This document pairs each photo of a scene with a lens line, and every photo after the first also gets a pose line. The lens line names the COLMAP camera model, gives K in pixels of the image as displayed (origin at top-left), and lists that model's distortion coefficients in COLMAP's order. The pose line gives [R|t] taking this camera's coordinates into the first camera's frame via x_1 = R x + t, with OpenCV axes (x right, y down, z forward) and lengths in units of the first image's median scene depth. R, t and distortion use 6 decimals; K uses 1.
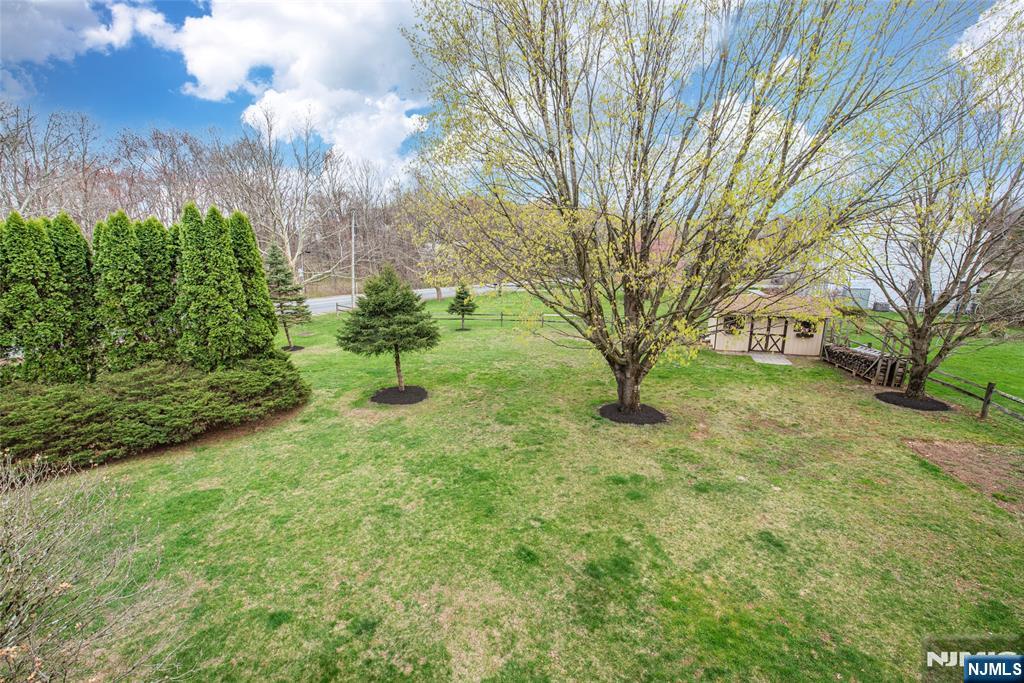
lens RADIAL K [[403.0, 0, 509.4], [0, 403.0, 344.4], [0, 0, 1]] dist [-0.018084, -0.000678]
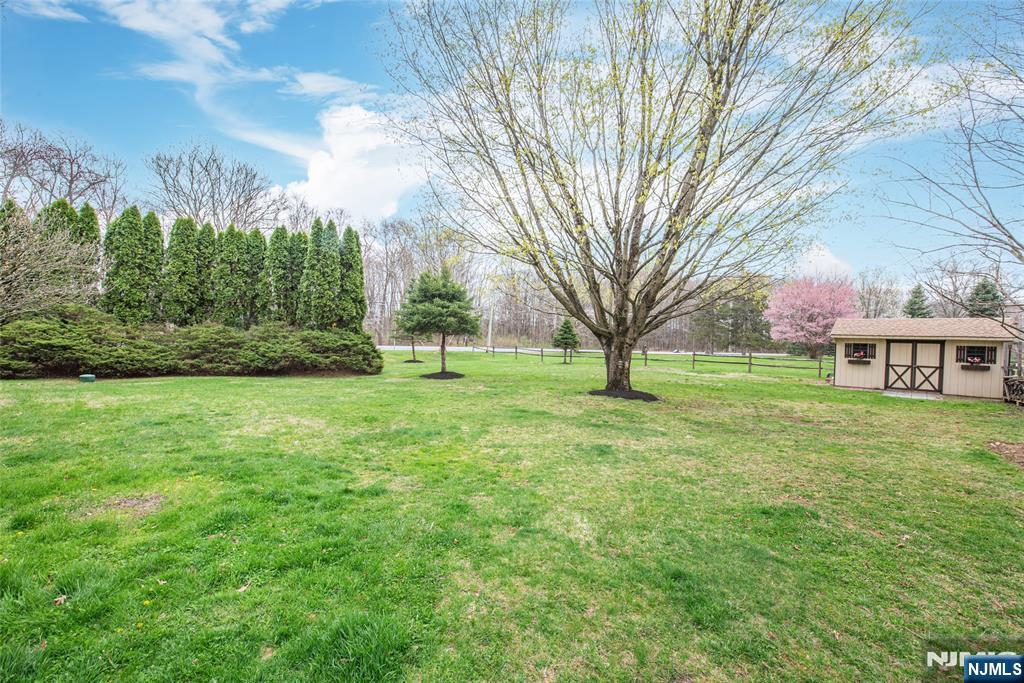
lens RADIAL K [[405.0, 0, 510.6], [0, 405.0, 342.7], [0, 0, 1]] dist [-0.008550, -0.000124]
pose [[0.901595, 0.040724, -0.430661, 0.417794], [-0.127376, 0.976414, -0.174331, 0.221421], [0.413404, 0.212032, 0.885517, 0.043955]]
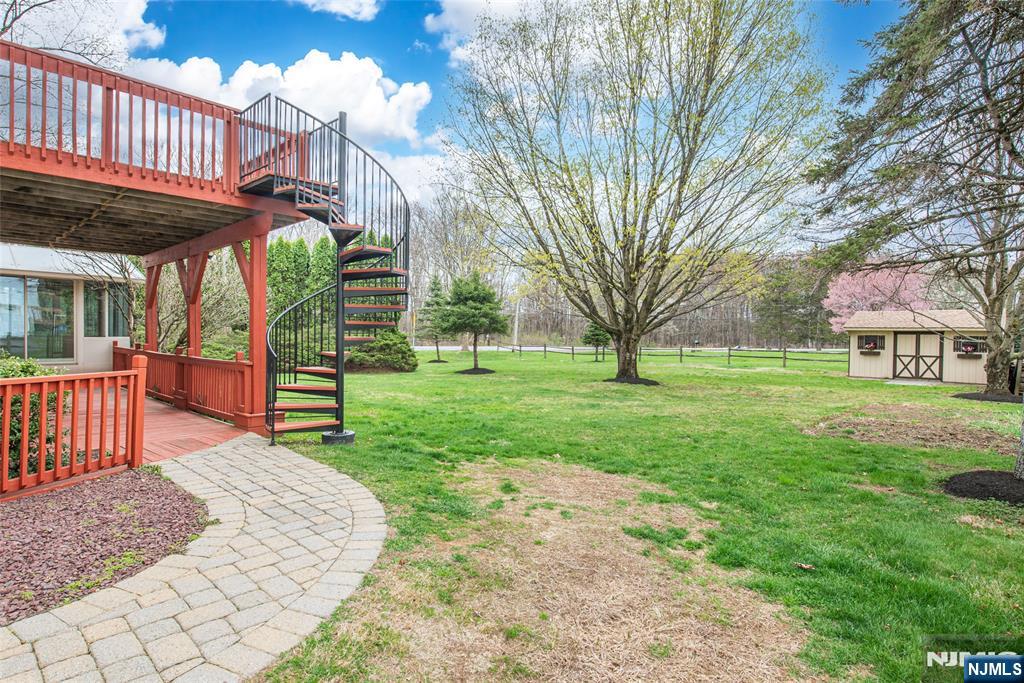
lens RADIAL K [[507.9, 0, 512.0], [0, 507.9, 341.5], [0, 0, 1]] dist [0.000859, 0.000512]
pose [[0.876541, 0.026661, -0.480589, 0.607415], [-0.121278, 0.978484, -0.166915, 0.296635], [0.465798, 0.204593, 0.860915, -0.325002]]
